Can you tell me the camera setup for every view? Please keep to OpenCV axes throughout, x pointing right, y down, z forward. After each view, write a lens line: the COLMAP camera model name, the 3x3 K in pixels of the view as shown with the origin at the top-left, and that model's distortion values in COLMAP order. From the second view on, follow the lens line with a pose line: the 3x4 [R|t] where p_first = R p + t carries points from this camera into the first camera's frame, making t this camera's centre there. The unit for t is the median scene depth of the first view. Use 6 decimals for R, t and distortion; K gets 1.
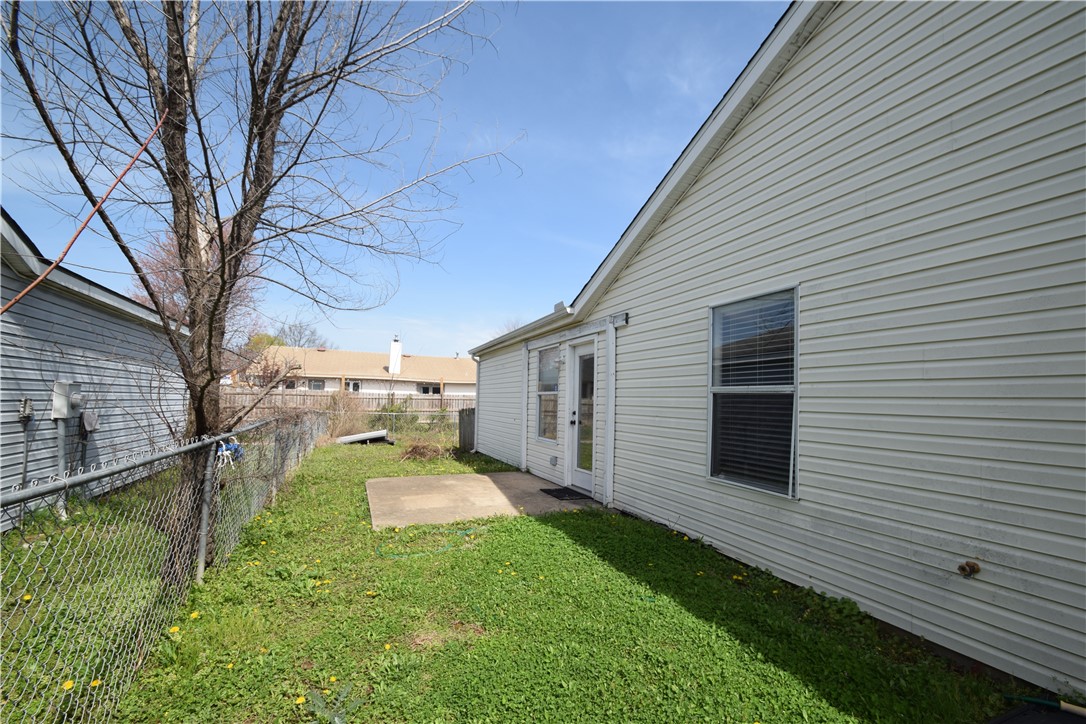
lens RADIAL K [[477.5, 0, 542.6], [0, 477.5, 363.9], [0, 0, 1]] dist [-0.000780, -0.000183]
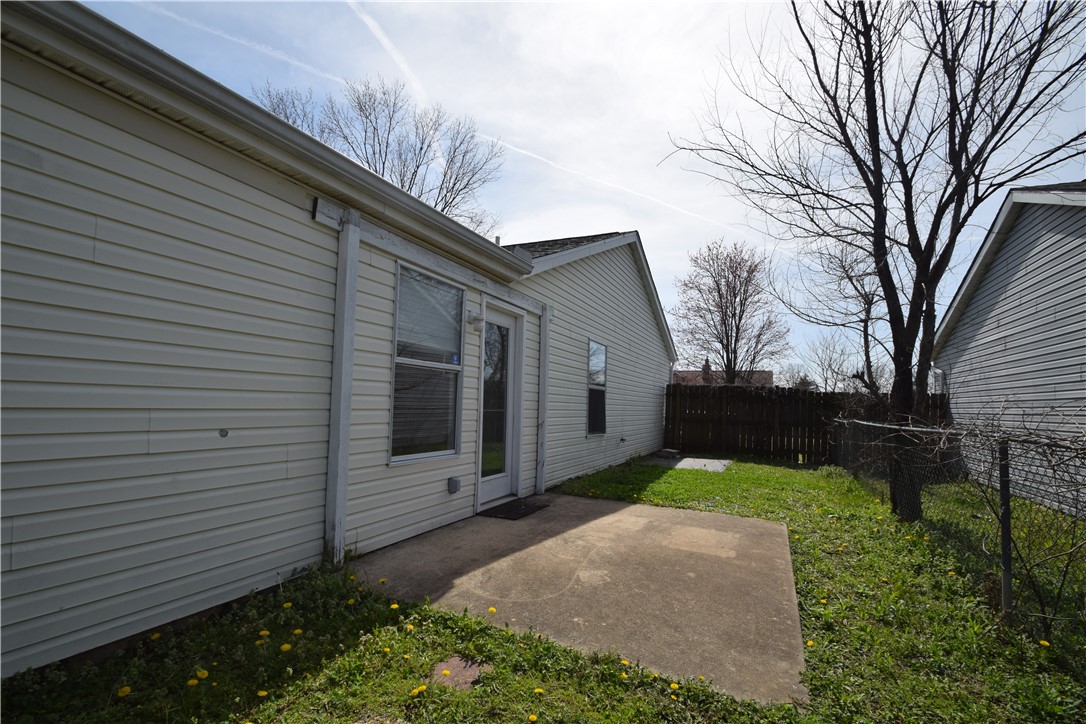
lens RADIAL K [[477.5, 0, 542.4], [0, 477.5, 369.5], [0, 0, 1]] dist [-0.000780, -0.000183]
pose [[-0.679231, 0.014618, 0.733779, -0.599486], [-0.097533, 0.989136, -0.109988, 0.148045], [-0.727415, -0.146275, -0.670426, 1.679703]]
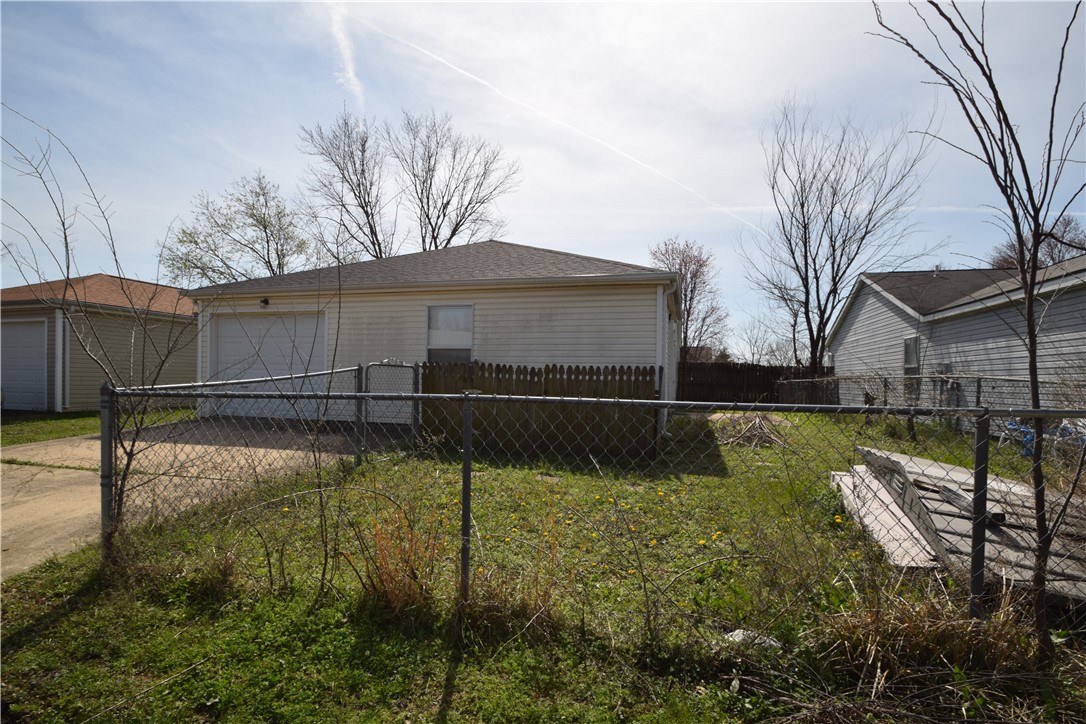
lens RADIAL K [[505.3, 0, 544.1], [0, 505.3, 364.2], [0, 0, 1]] dist [-0.000640, 0.000010]
pose [[-0.790640, -0.018767, 0.611994, -0.873729], [-0.084860, 0.993242, -0.079173, 0.326400], [-0.606373, -0.114531, -0.786889, 3.333180]]
